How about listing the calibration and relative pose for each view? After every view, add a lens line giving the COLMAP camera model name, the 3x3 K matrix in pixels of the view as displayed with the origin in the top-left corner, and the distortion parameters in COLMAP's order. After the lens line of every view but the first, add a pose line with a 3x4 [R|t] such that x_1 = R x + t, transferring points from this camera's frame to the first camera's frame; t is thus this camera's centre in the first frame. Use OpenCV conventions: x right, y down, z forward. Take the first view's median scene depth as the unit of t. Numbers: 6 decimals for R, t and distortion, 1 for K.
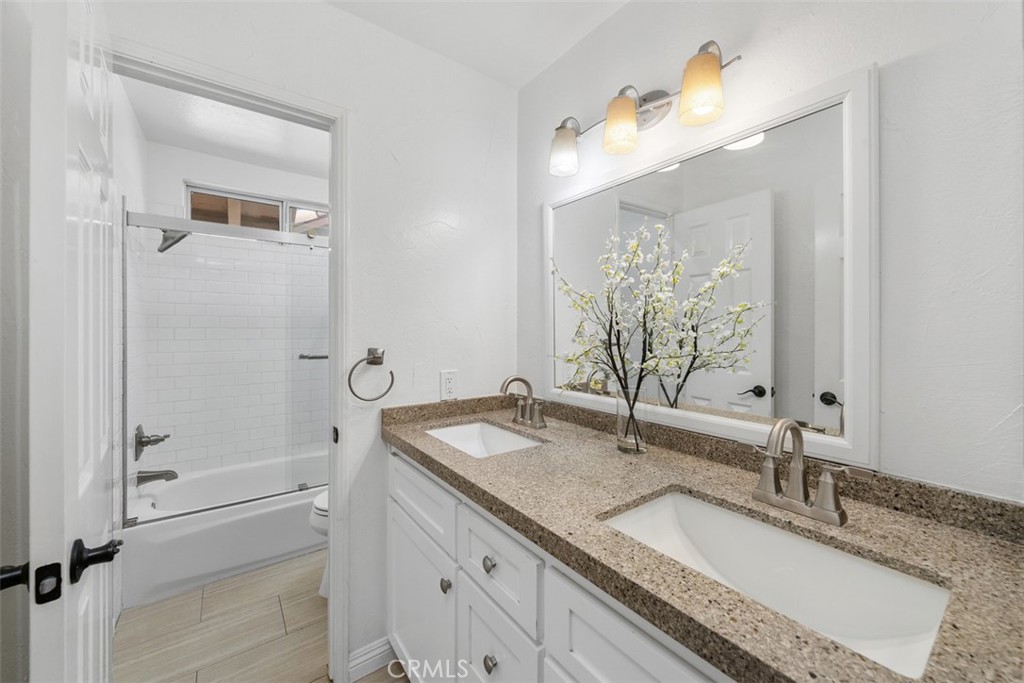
lens RADIAL K [[406.8, 0, 513.9], [0, 406.8, 335.8], [0, 0, 1]] dist [0.000287, 0.000092]
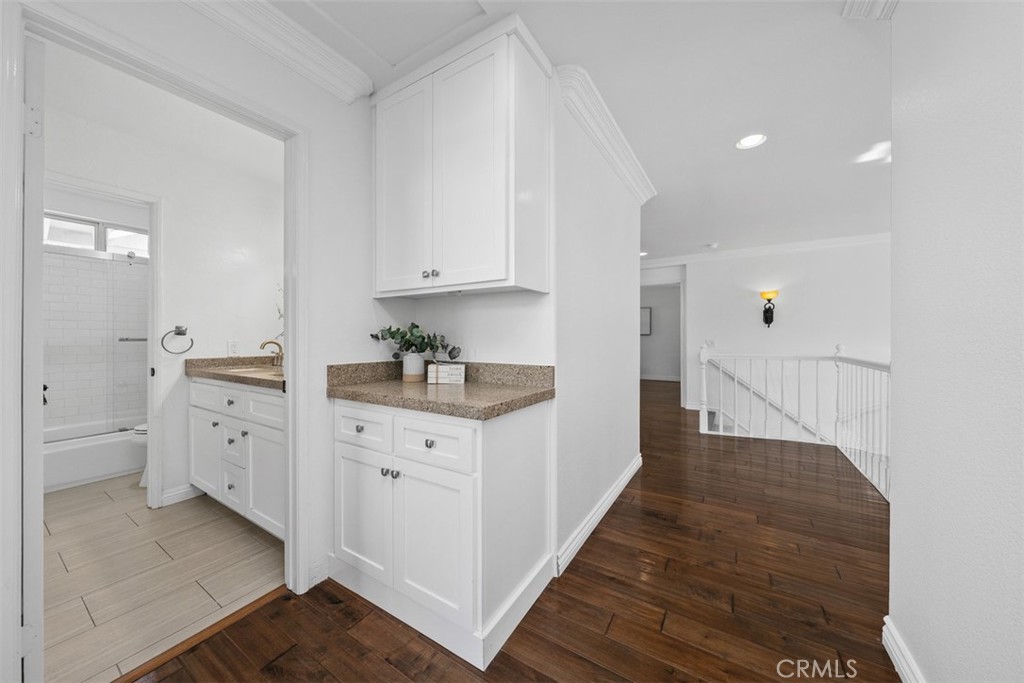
lens RADIAL K [[354.8, 0, 512.0], [0, 354.8, 341.5], [0, 0, 1]] dist [0.000112, 0.000021]
pose [[0.929069, -0.003640, 0.369889, 0.459677], [0.005468, 0.999977, -0.003893, 0.114634], [-0.369866, 0.005640, 0.929068, -1.050932]]
